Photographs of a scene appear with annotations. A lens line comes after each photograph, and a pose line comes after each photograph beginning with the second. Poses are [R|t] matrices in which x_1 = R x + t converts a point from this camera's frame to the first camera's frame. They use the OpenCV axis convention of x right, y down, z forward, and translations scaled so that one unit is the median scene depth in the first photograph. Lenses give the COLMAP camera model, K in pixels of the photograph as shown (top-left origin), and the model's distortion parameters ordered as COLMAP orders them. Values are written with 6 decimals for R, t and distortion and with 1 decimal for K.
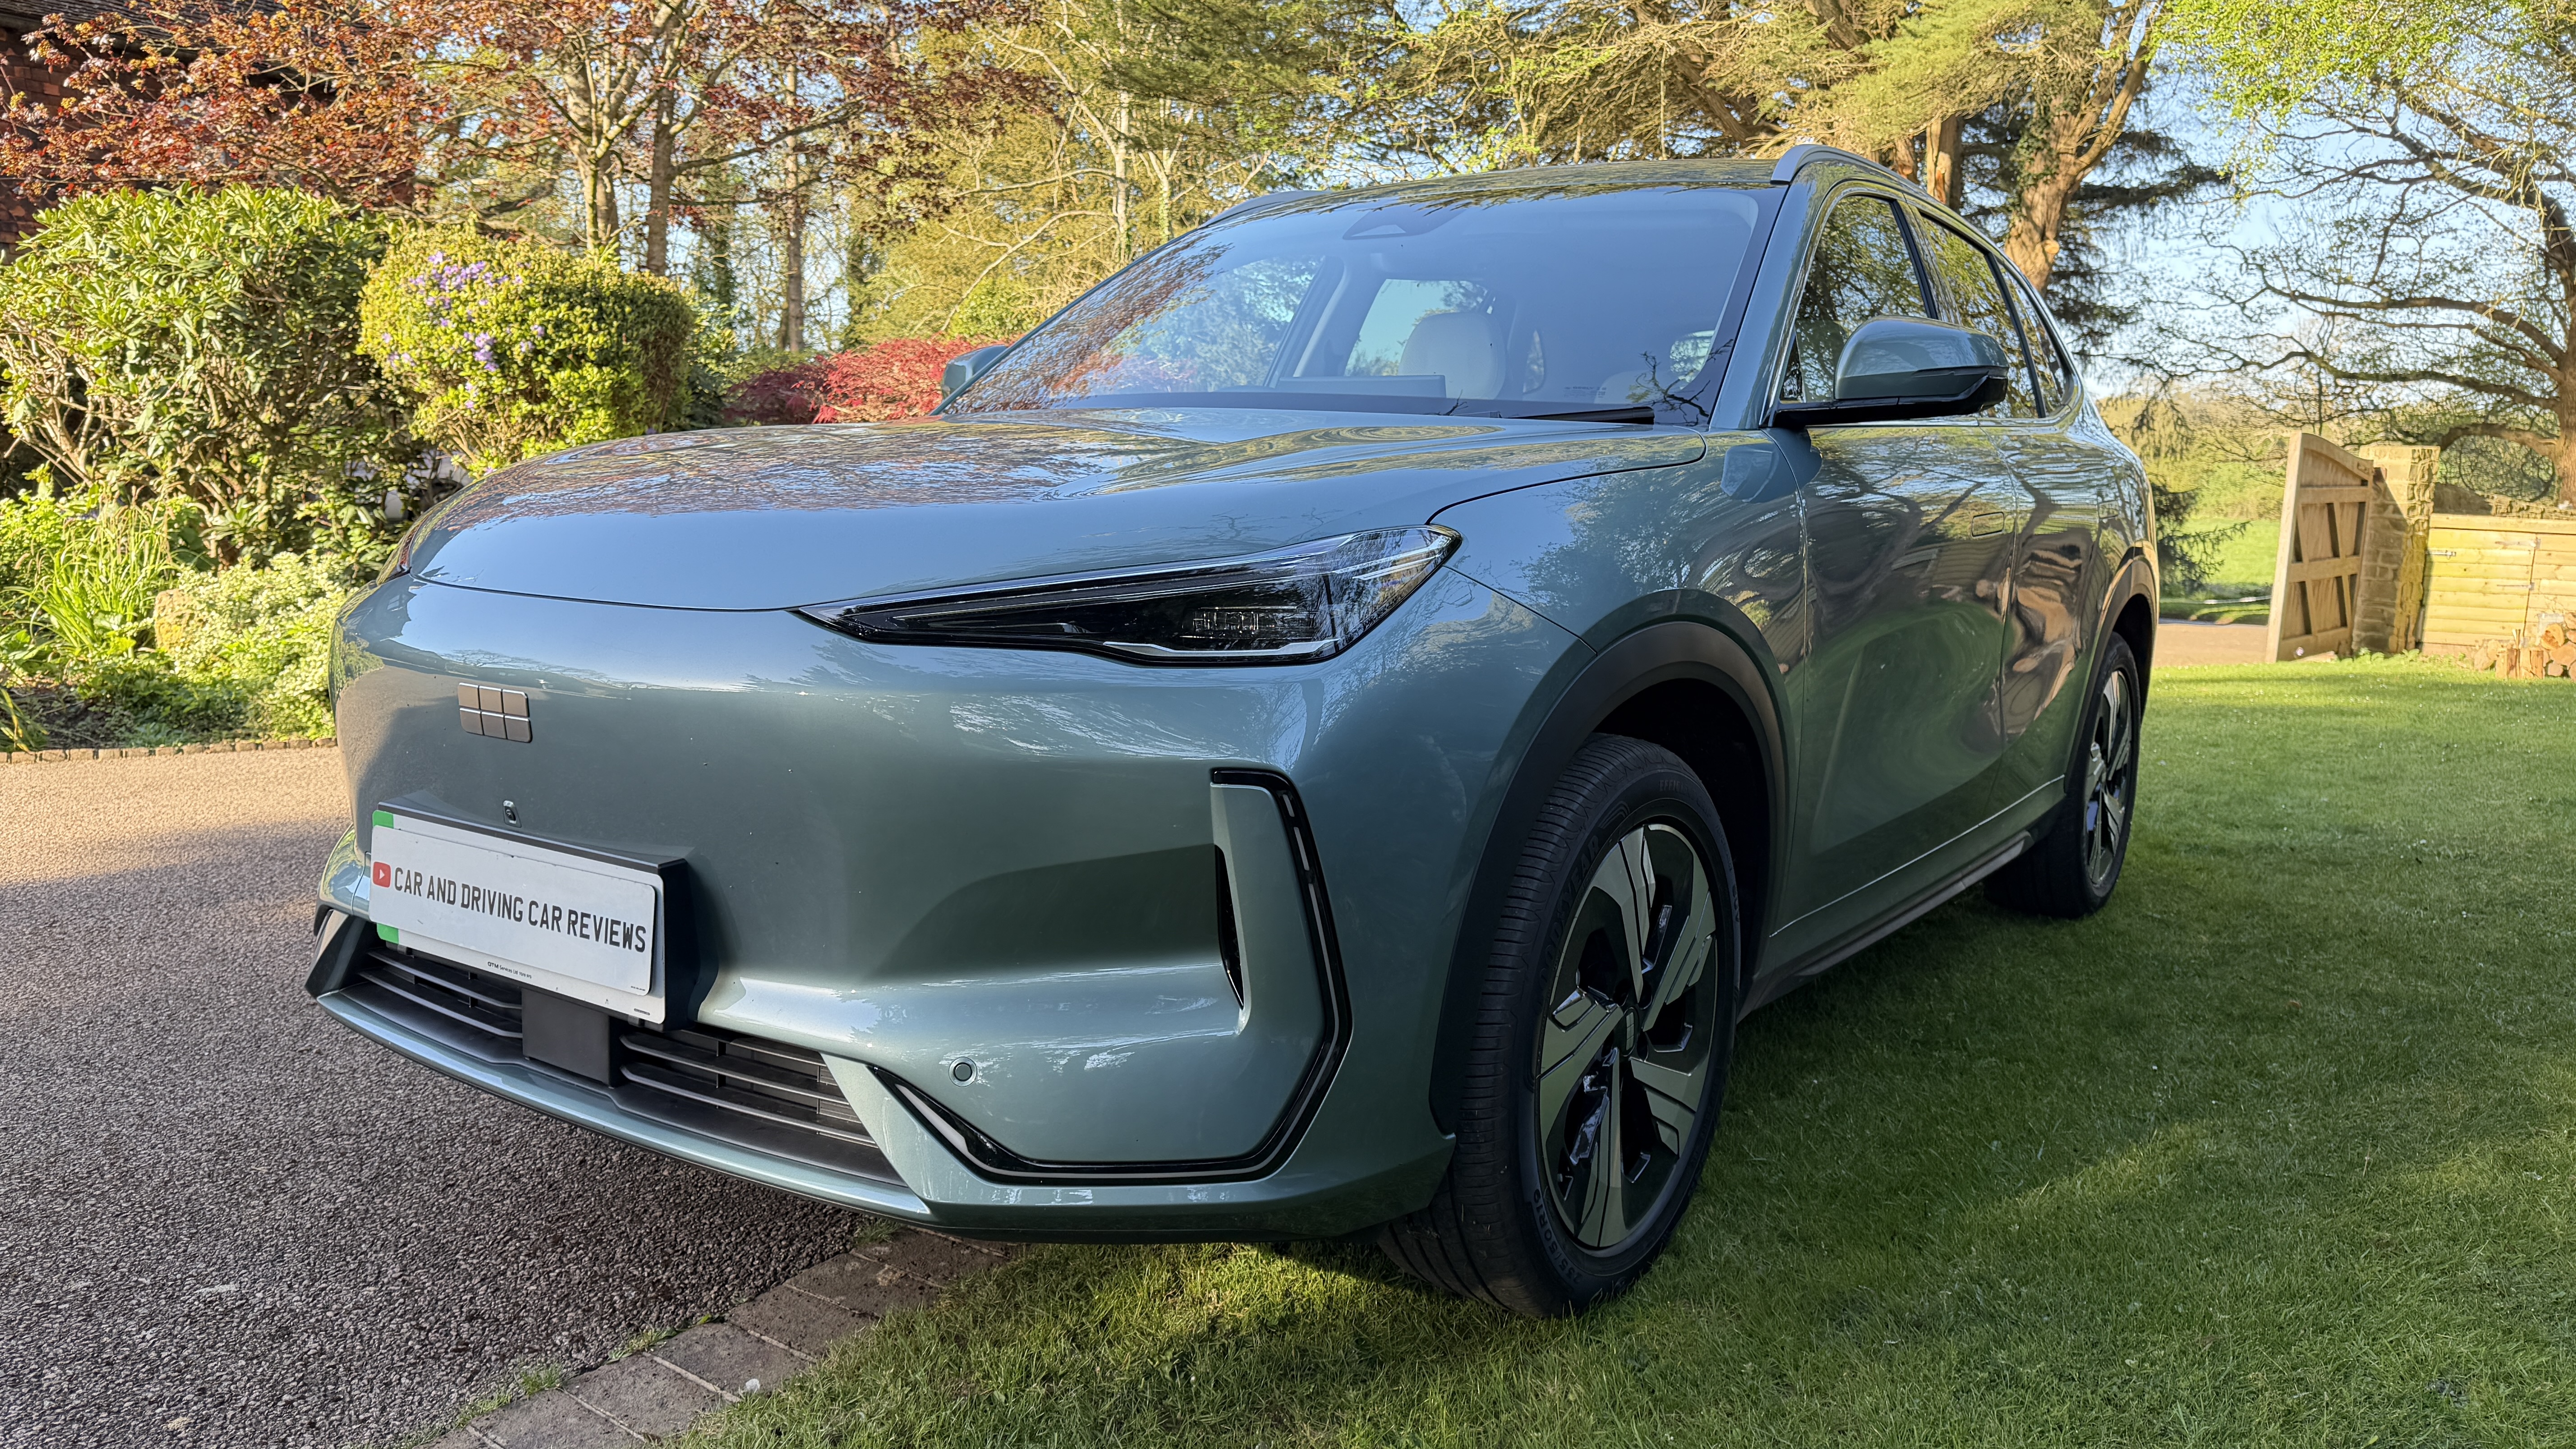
lens RADIAL K [[1742.5, 0, 1285.5], [0, 1742.5, 718.4], [0, 0, 1]] dist [0.040800, -0.000633]
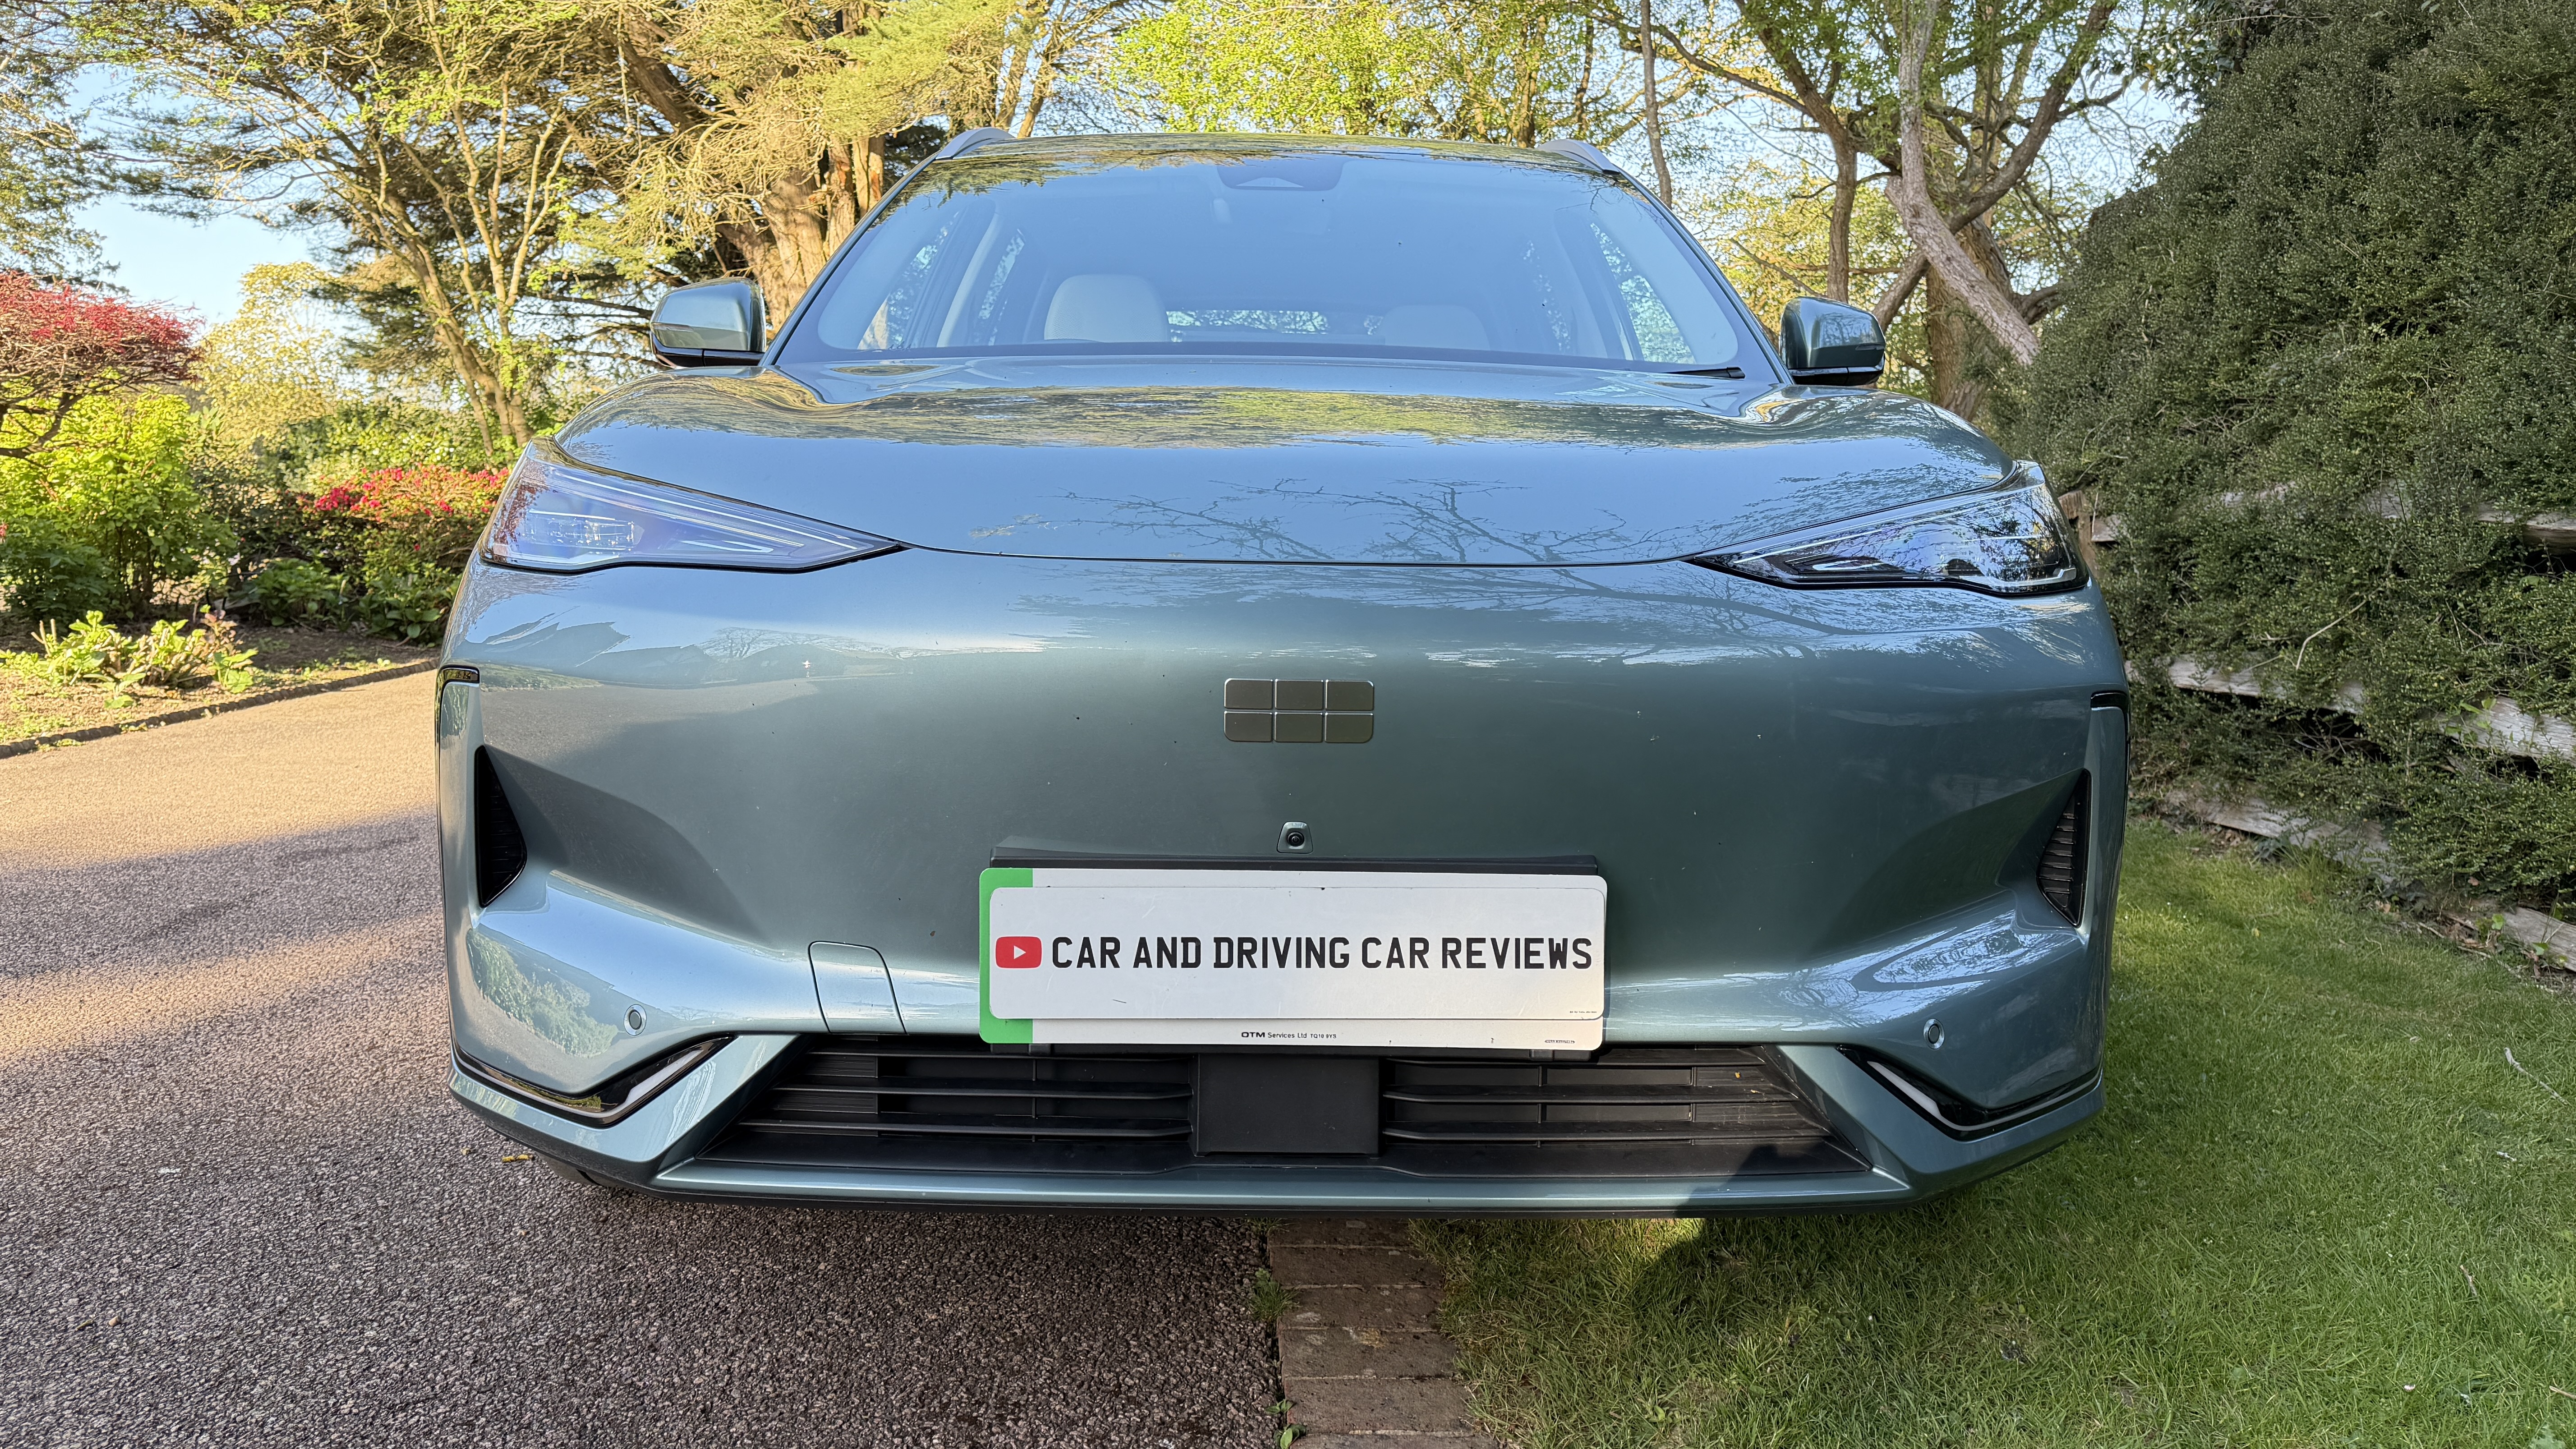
lens RADIAL K [[1742.5, 0, 1292.6], [0, 1742.5, 729.5], [0, 0, 1]] dist [0.040800, -0.000633]
pose [[0.819122, -0.089298, 0.566626, -0.722502], [0.083551, 0.995847, 0.036159, -0.016631], [-0.567502, 0.017723, 0.823181, 0.301262]]
